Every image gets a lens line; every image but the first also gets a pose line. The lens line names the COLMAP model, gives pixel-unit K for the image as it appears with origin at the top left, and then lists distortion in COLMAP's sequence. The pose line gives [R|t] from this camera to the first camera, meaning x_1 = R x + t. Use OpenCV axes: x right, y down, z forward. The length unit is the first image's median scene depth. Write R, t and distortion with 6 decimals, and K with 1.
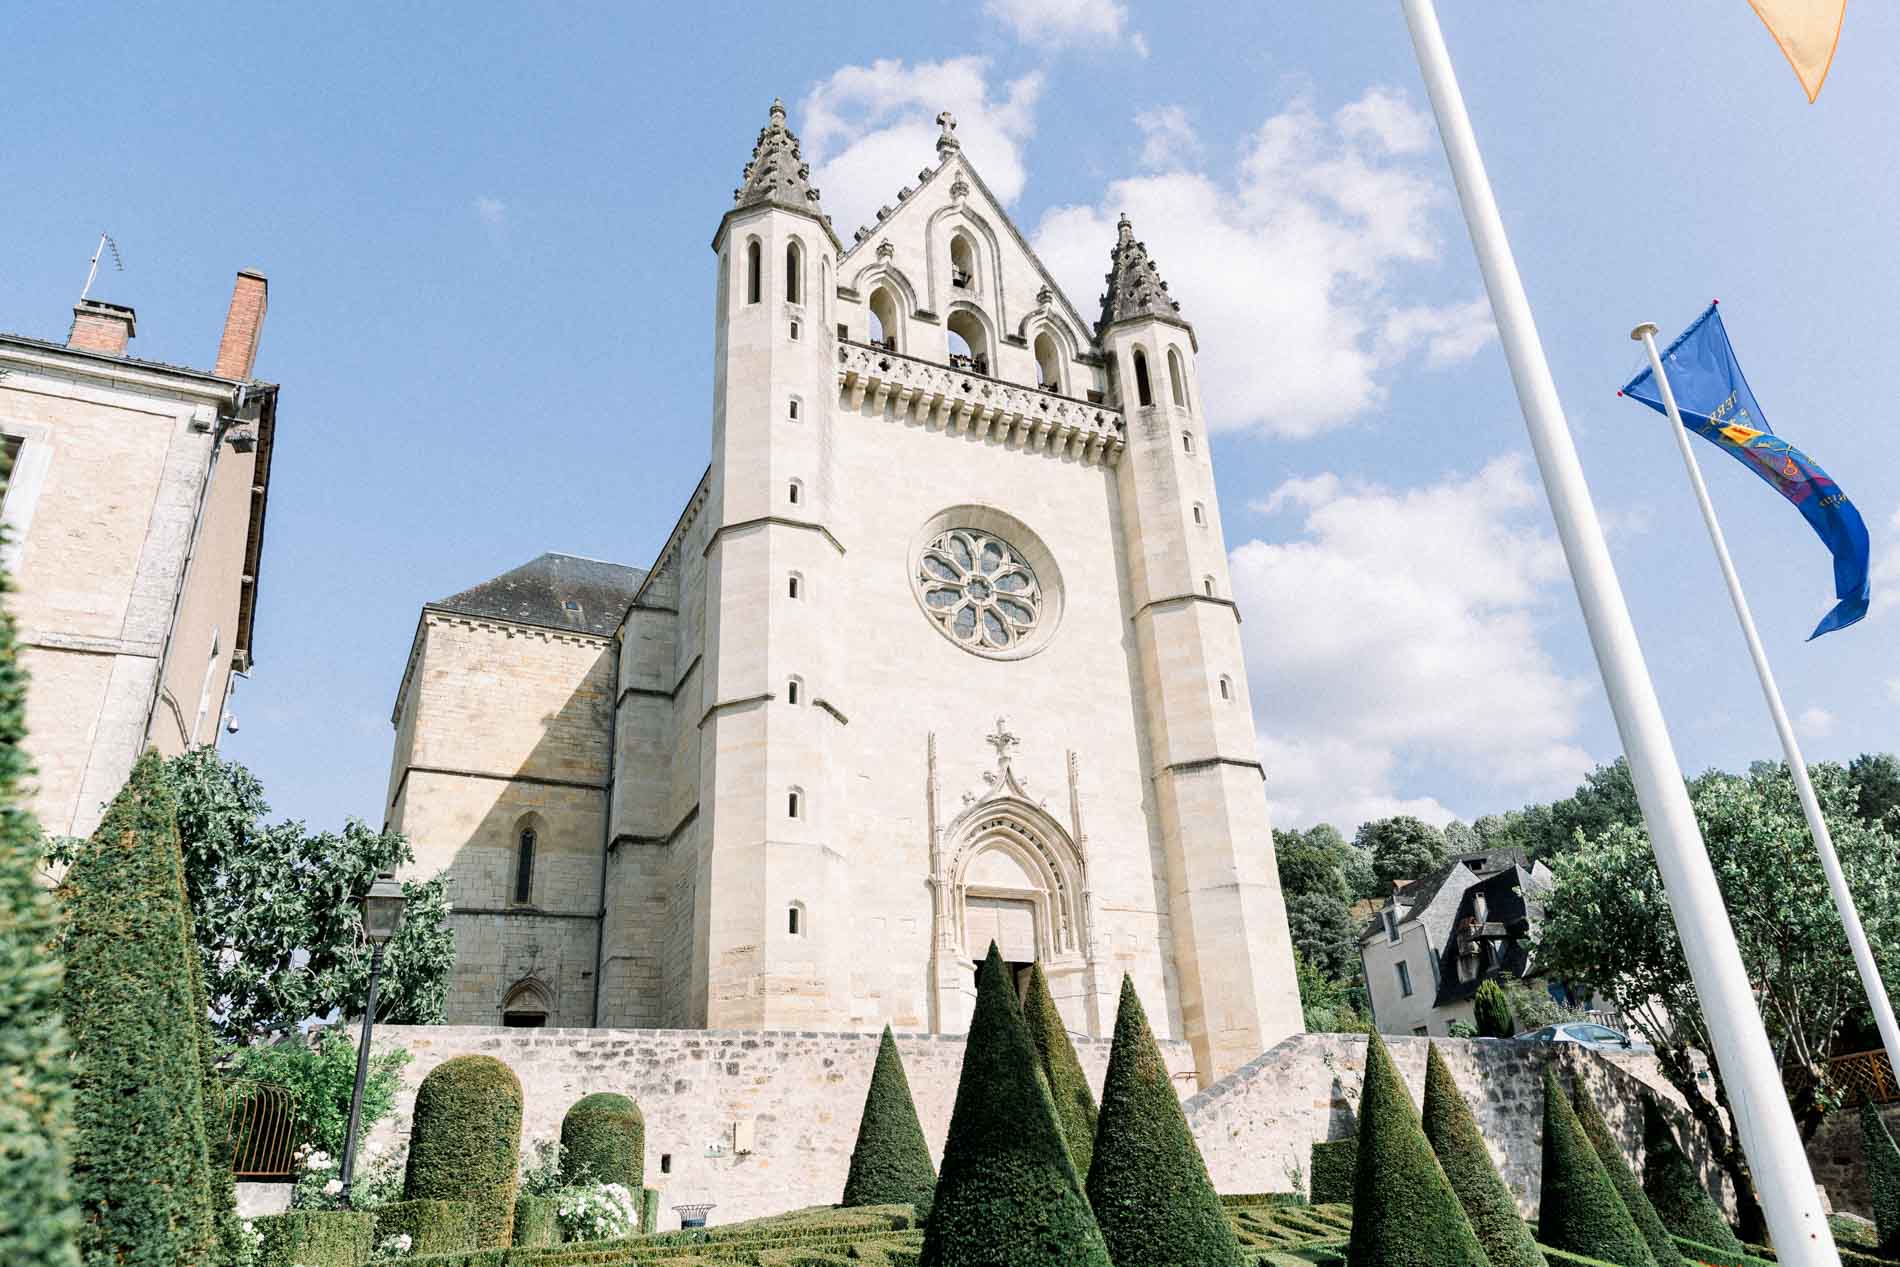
lens RADIAL K [[1307.7, 0, 951.3], [0, 1307.7, 578.7], [0, 0, 1]] dist [0.003897, 0.000542]
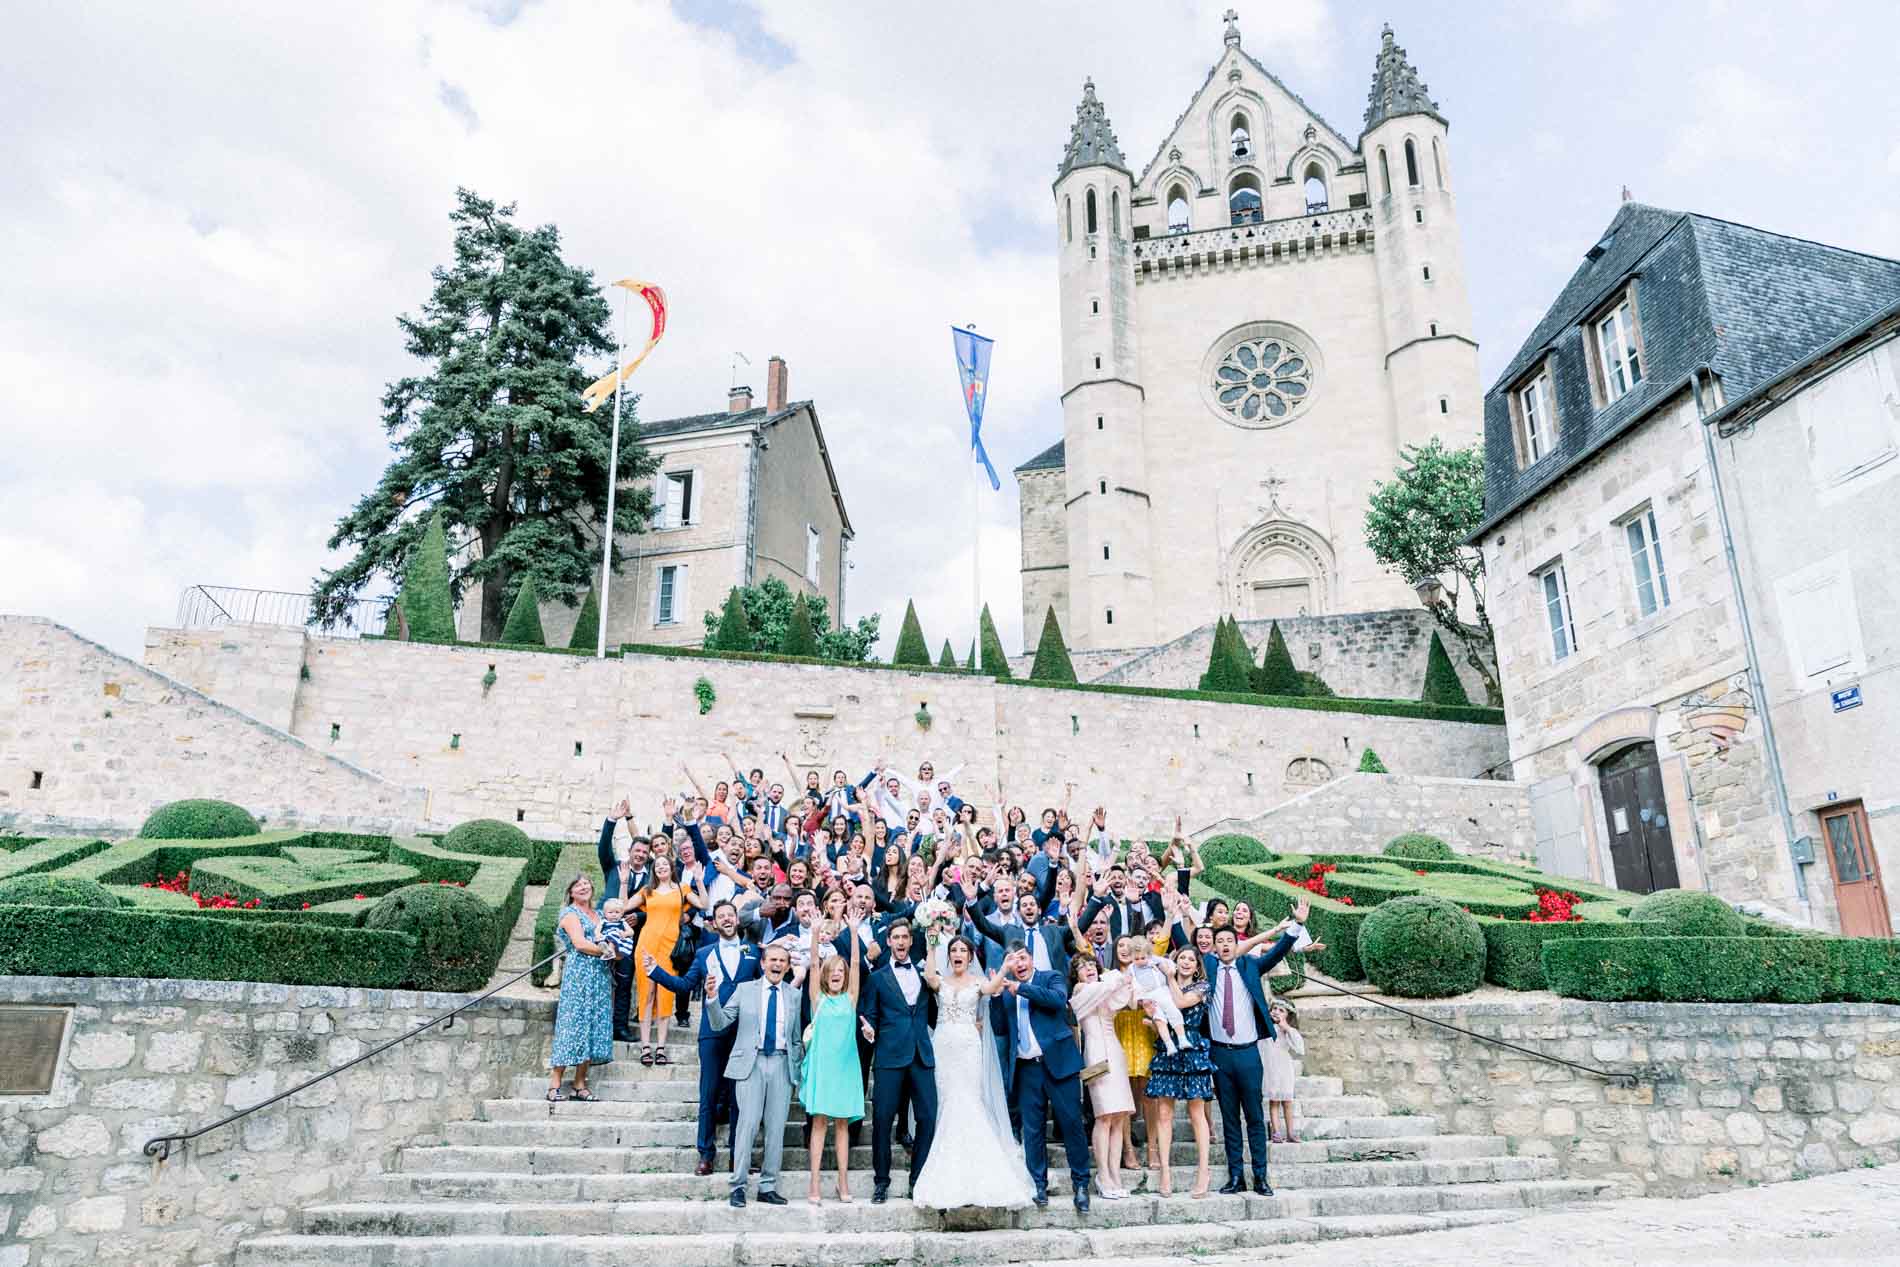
lens RADIAL K [[1277.8, 0, 950.0], [0, 1277.8, 633.5], [0, 0, 1]] dist [0.011088, 0.000852]
pose [[0.751666, -0.140442, -0.644418, 0.647395], [0.266515, 0.958419, 0.101997, 0.040577], [0.603298, -0.248415, 0.757840, -0.343965]]
